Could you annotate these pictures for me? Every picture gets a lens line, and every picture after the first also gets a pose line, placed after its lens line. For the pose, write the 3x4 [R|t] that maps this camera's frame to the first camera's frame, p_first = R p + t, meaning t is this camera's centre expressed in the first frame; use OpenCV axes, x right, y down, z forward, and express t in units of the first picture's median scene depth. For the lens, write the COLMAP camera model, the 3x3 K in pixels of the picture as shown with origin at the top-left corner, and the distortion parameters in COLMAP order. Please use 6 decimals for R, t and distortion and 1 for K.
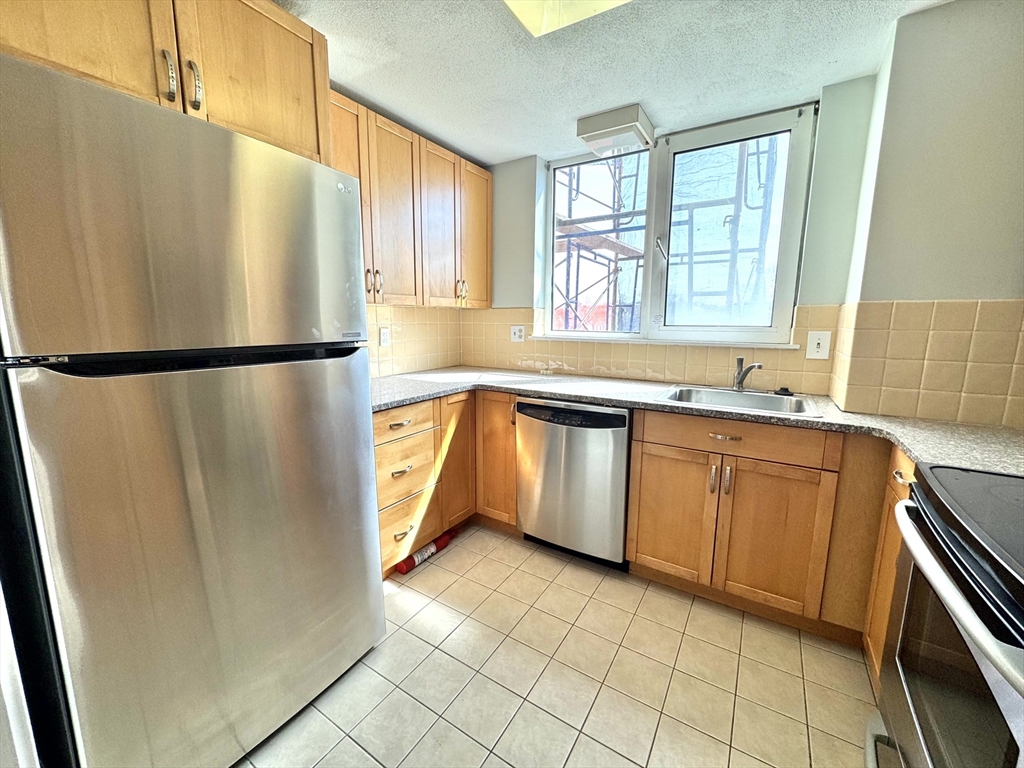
lens RADIAL K [[408.6, 0, 510.0], [0, 408.6, 382.3], [0, 0, 1]] dist [-0.002135, -0.000051]
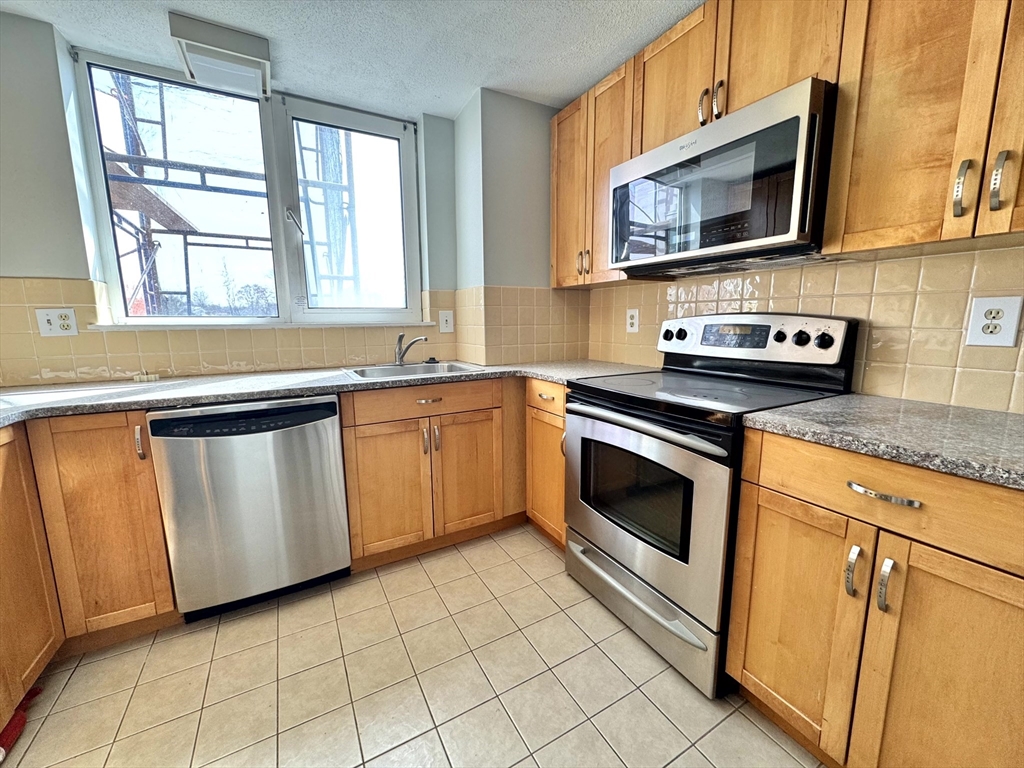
lens RADIAL K [[408.6, 0, 514.4], [0, 408.6, 381.9], [0, 0, 1]] dist [-0.002135, -0.000051]
pose [[0.472018, -0.142601, 0.869979, -0.277726], [0.145795, 0.985869, 0.082494, 0.020566], [-0.869450, 0.087900, 0.486139, 0.206244]]
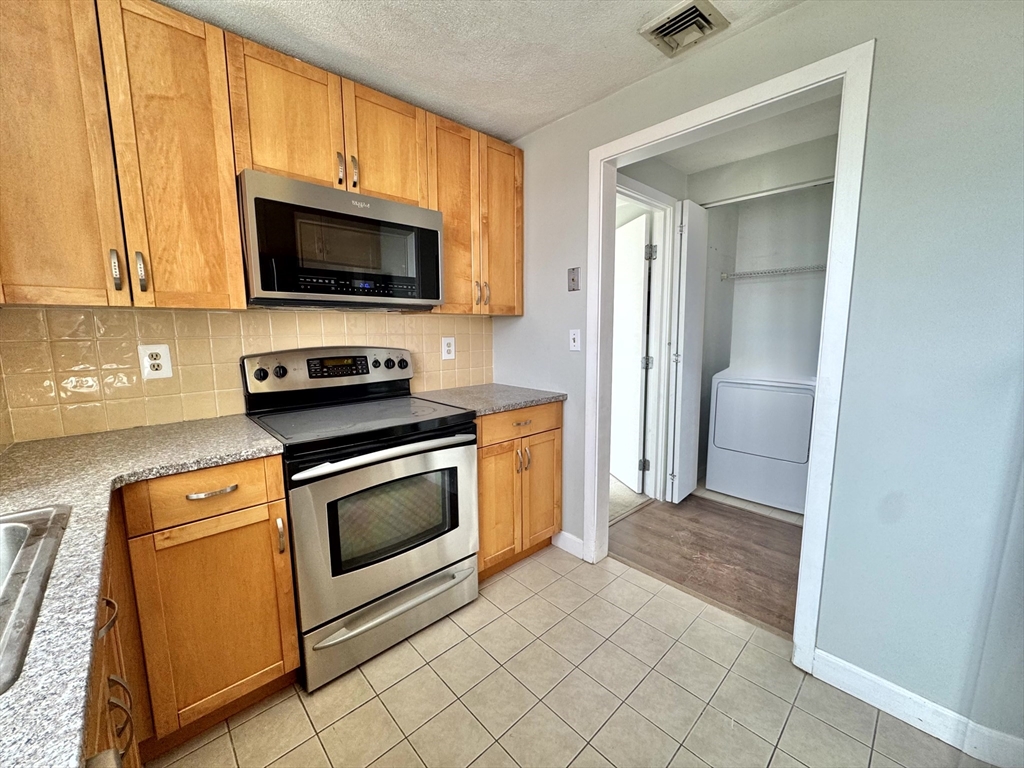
lens RADIAL K [[408.6, 0, 511.4], [0, 408.6, 382.5], [0, 0, 1]] dist [-0.002135, -0.000051]
pose [[-0.968293, -0.034280, 0.247454, 0.030169], [0.038306, 0.958453, 0.282666, -0.155685], [-0.246863, 0.283182, -0.926750, 0.999819]]
